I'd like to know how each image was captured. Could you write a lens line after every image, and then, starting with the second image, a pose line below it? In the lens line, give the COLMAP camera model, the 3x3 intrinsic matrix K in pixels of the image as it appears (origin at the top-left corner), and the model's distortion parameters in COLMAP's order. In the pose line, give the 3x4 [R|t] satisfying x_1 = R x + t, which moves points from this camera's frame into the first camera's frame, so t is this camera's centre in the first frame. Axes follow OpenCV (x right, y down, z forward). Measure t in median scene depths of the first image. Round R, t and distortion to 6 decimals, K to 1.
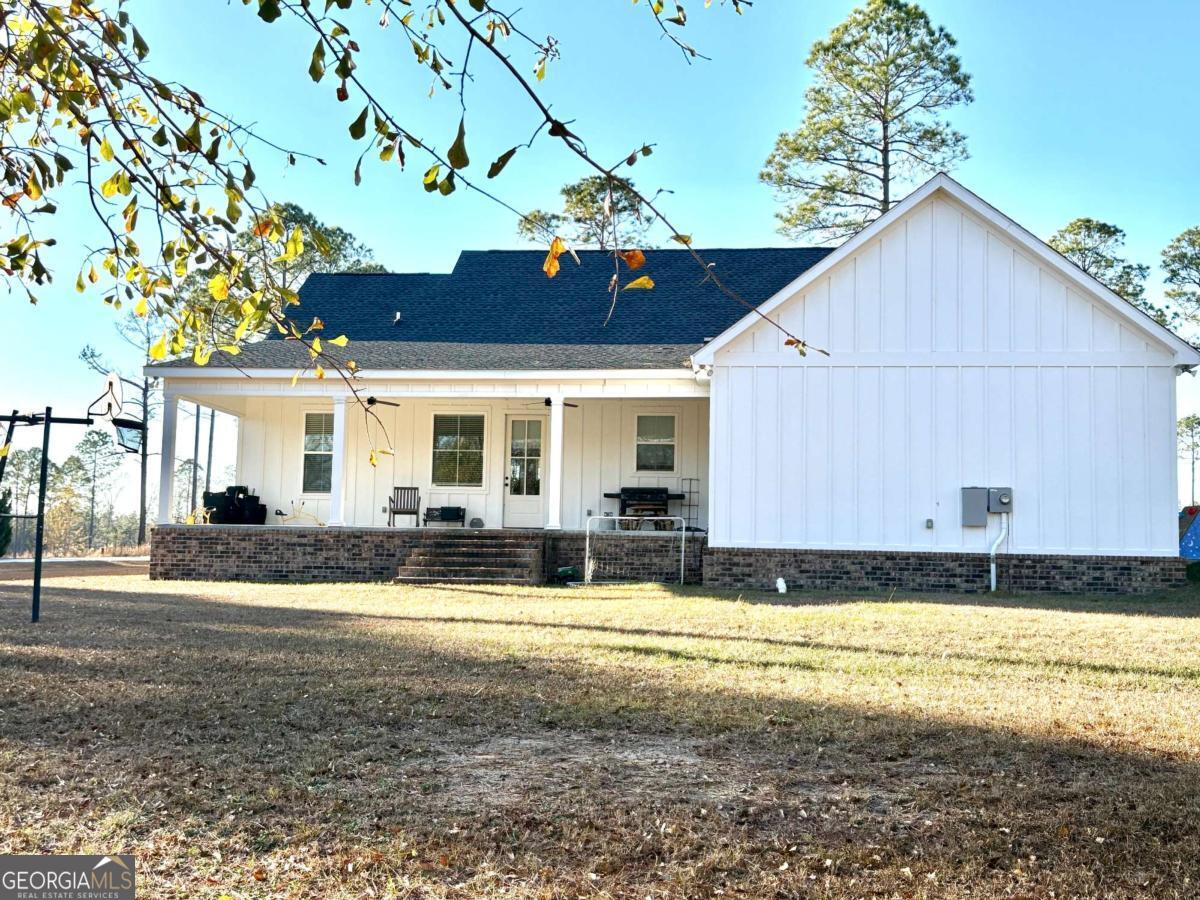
lens RADIAL K [[1292.0, 0, 599.4], [0, 1292.0, 447.4], [0, 0, 1]] dist [0.091890, 0.000000]
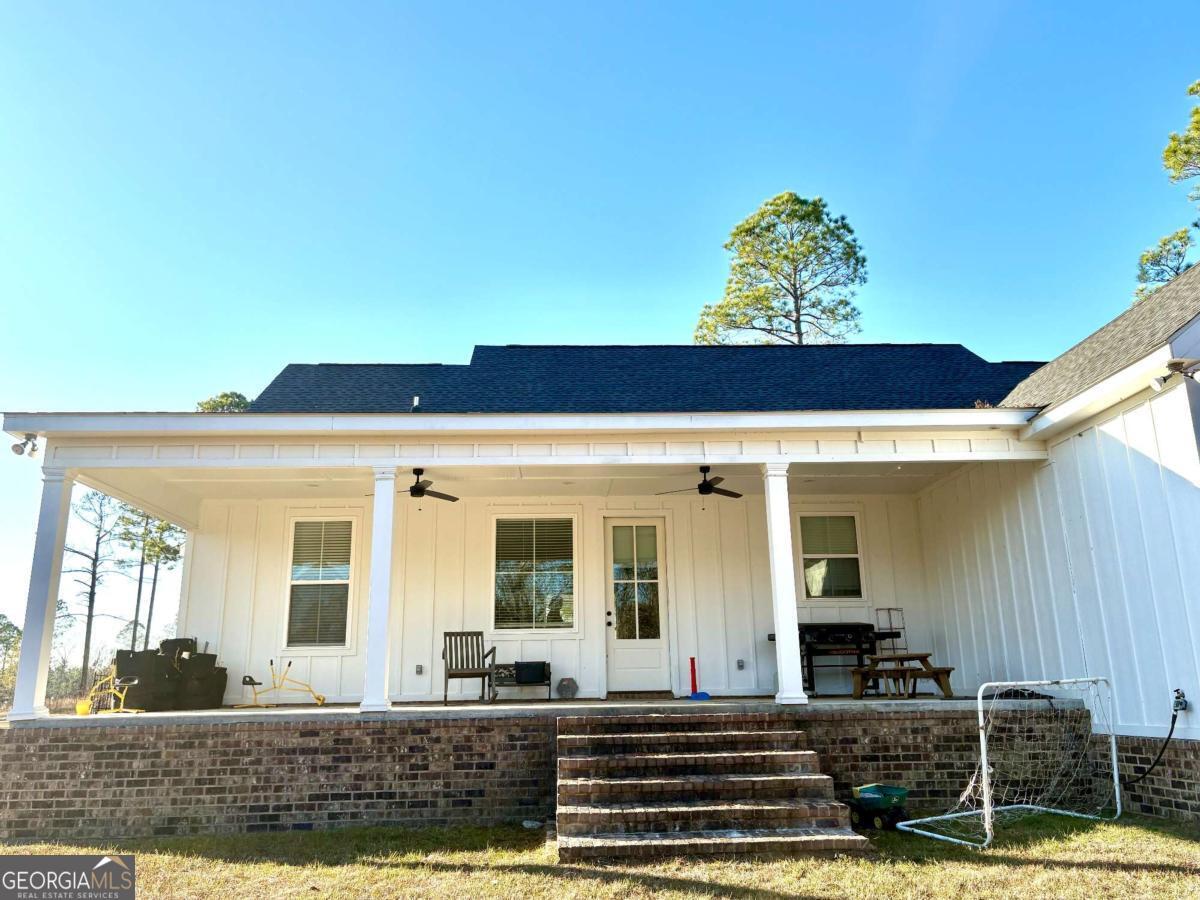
lens RADIAL K [[929.3, 0, 600.1], [0, 929.3, 452.8], [0, 0, 1]] dist [0.031790, 0.001662]
pose [[0.988471, 0.001791, 0.151400, -0.169152], [0.022122, 0.987491, -0.156116, 0.018665], [-0.149786, 0.157665, 0.976067, 0.596090]]
